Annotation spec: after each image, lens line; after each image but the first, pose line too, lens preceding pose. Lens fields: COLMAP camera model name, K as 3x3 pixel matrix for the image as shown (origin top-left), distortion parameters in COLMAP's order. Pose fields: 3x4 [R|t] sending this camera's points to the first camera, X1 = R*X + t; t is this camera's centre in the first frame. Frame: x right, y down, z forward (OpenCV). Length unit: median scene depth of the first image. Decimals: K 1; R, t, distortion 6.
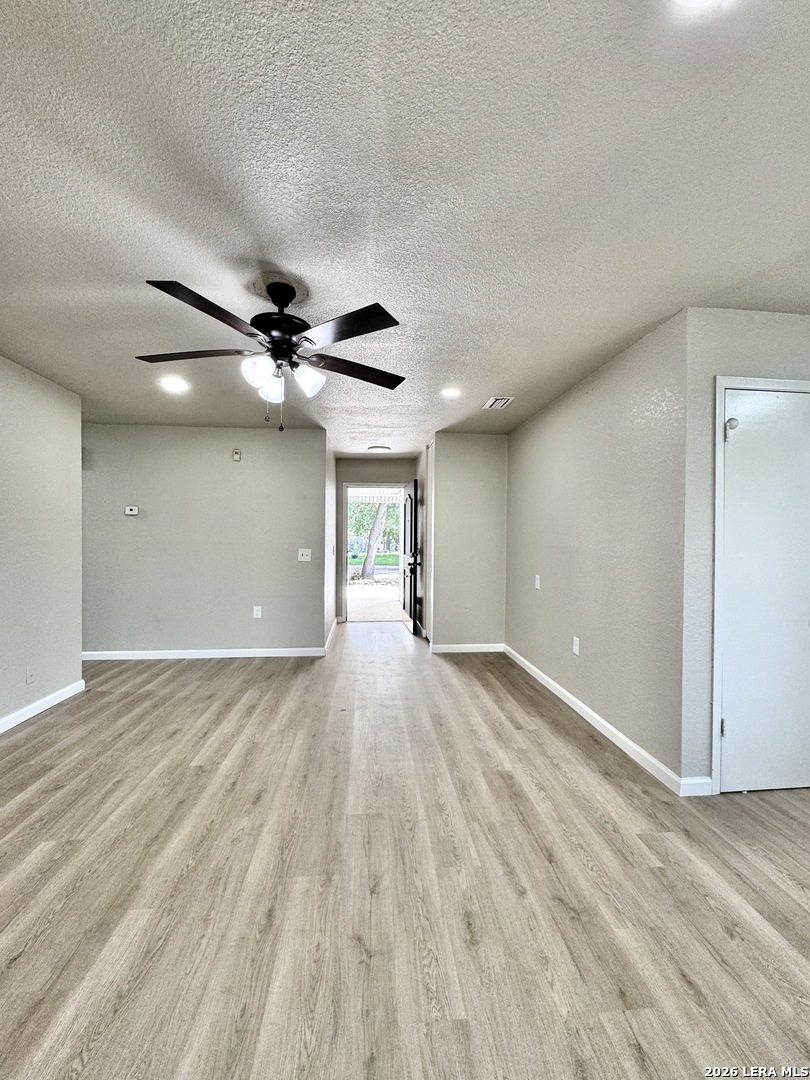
lens RADIAL K [[432.1, 0, 409.6], [0, 432.1, 541.7], [0, 0, 1]] dist [-0.003500, -0.000246]
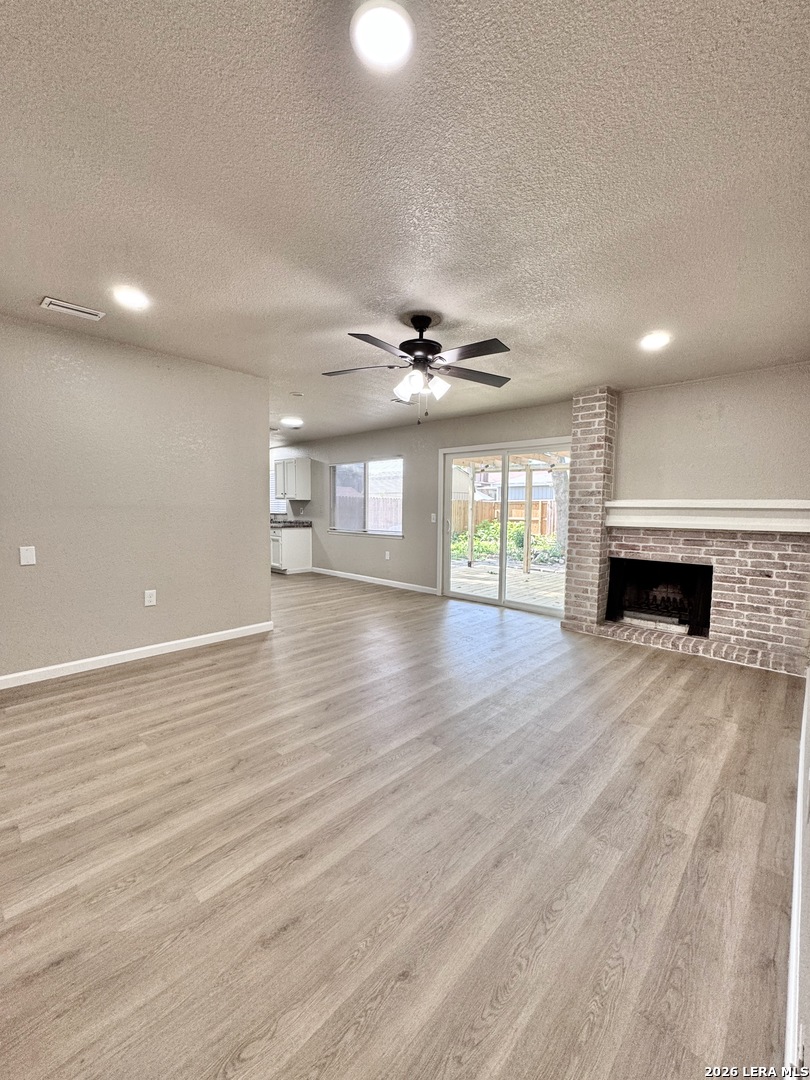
lens RADIAL K [[432.1, 0, 409.3], [0, 432.1, 534.3], [0, 0, 1]] dist [-0.003500, -0.000246]
pose [[-0.663132, -0.065935, 0.745593, -1.220223], [-0.009396, 0.996767, 0.079790, -0.011152], [-0.748444, 0.045906, -0.661608, 1.783592]]
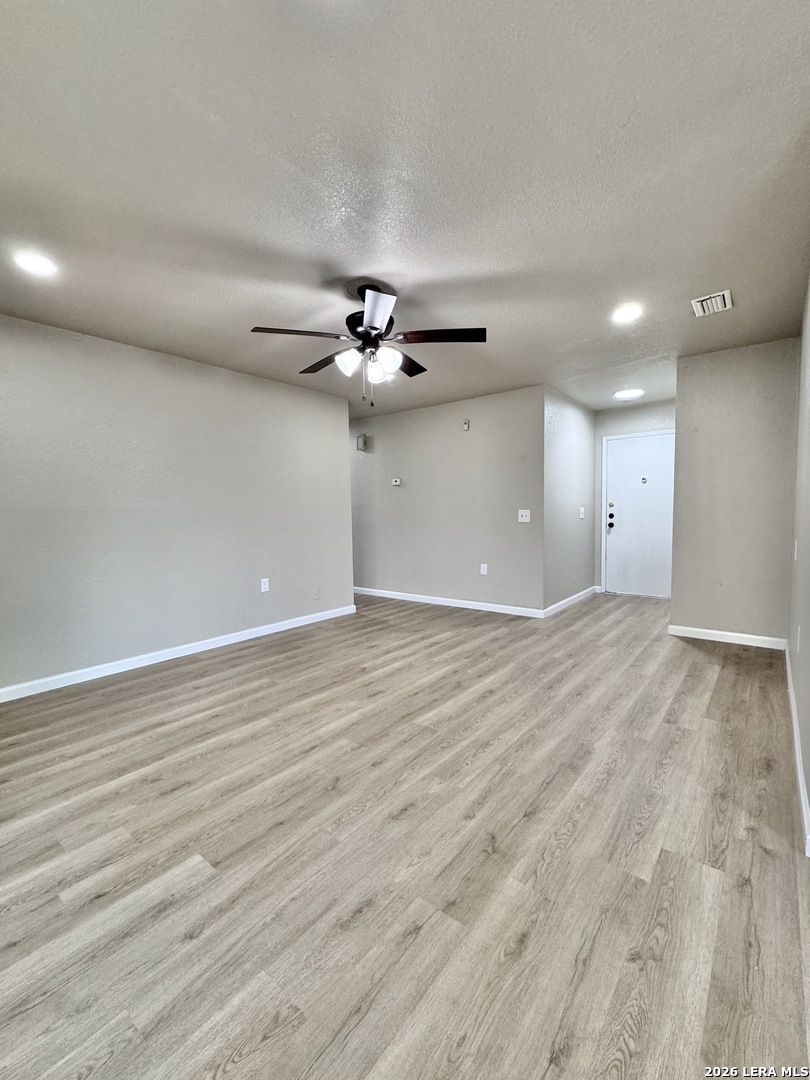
lens RADIAL K [[464.7, 0, 409.2], [0, 464.7, 537.6], [0, 0, 1]] dist [-0.002202, -0.000088]
pose [[0.719700, 0.020468, -0.693984, 0.655201], [0.015937, 0.998815, 0.045987, 0.057842], [0.694103, -0.044157, 0.718521, 0.083653]]
